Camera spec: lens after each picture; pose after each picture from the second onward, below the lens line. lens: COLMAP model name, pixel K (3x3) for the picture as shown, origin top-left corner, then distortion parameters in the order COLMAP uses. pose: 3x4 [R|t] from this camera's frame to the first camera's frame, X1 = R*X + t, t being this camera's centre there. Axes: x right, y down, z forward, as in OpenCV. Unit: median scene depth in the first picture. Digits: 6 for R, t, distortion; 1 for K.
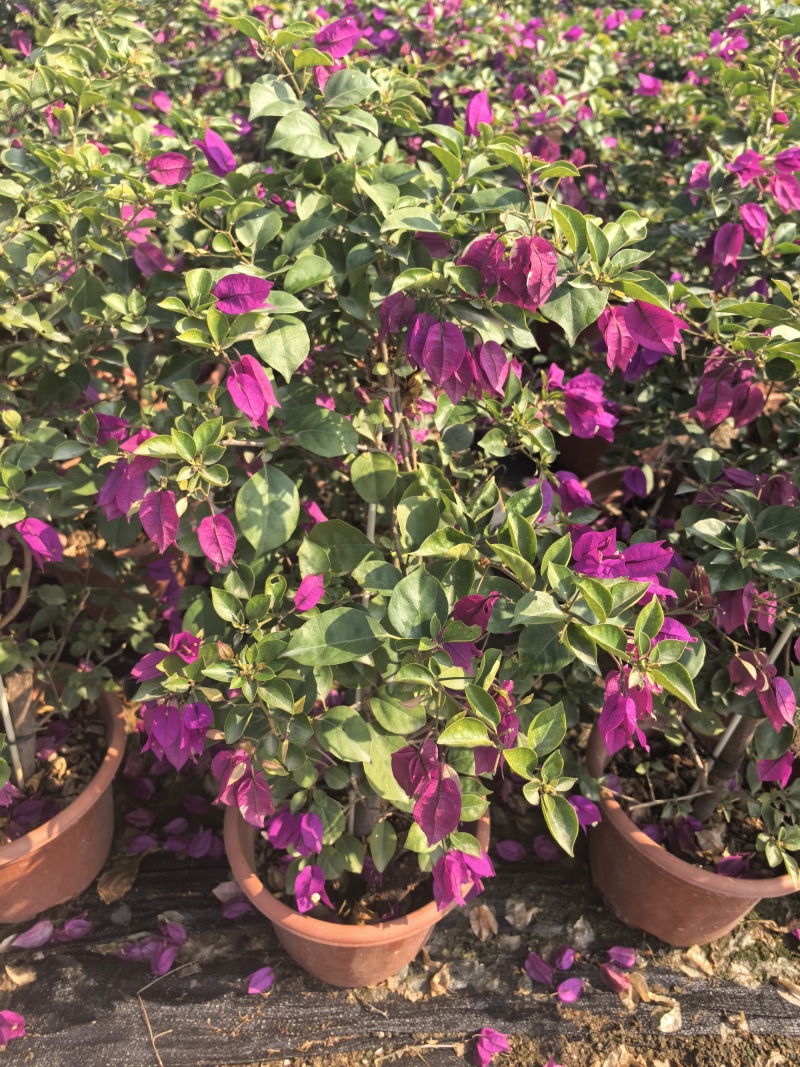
lens RADIAL K [[725.1, 0, 400.0], [0, 725.1, 533.5], [0, 0, 1]] dist [0.013800, -0.025761]
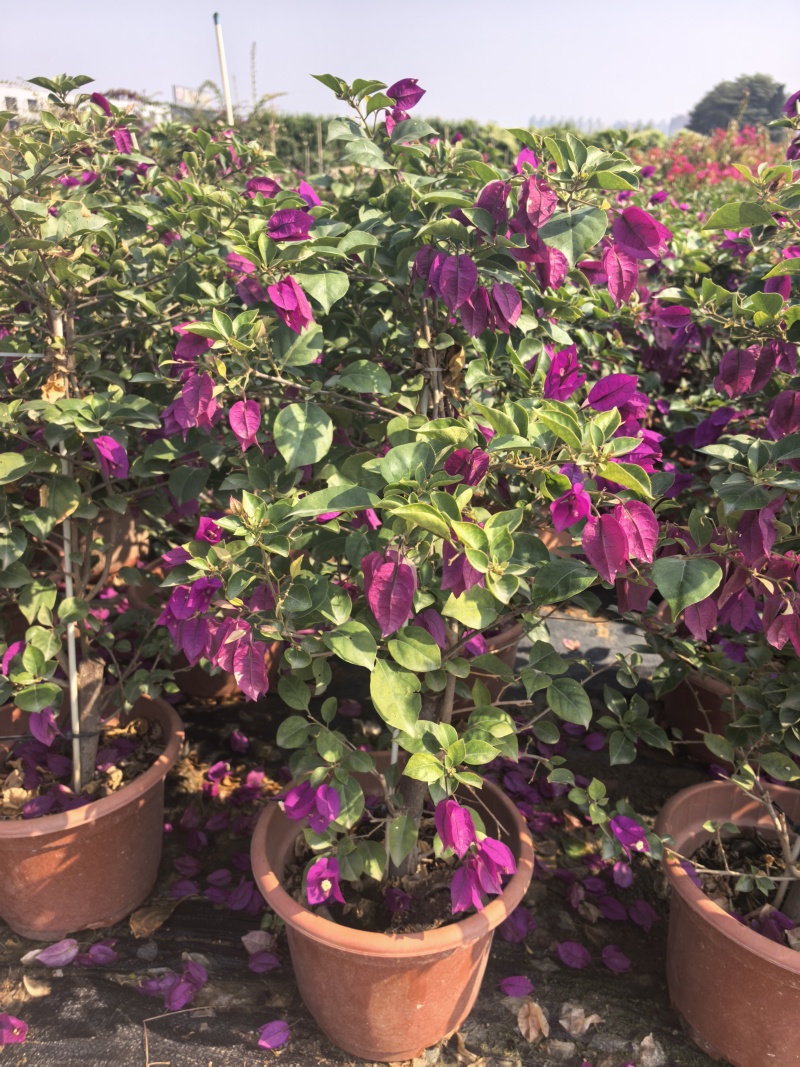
lens RADIAL K [[721.9, 0, 400.0], [0, 721.9, 533.5], [0, 0, 1]] dist [-0.001415, 0.000037]
pose [[0.984214, 0.038391, -0.172770, 0.097522], [-0.081101, 0.965497, -0.247464, 0.226609], [0.157309, 0.257570, 0.953369, 0.003697]]
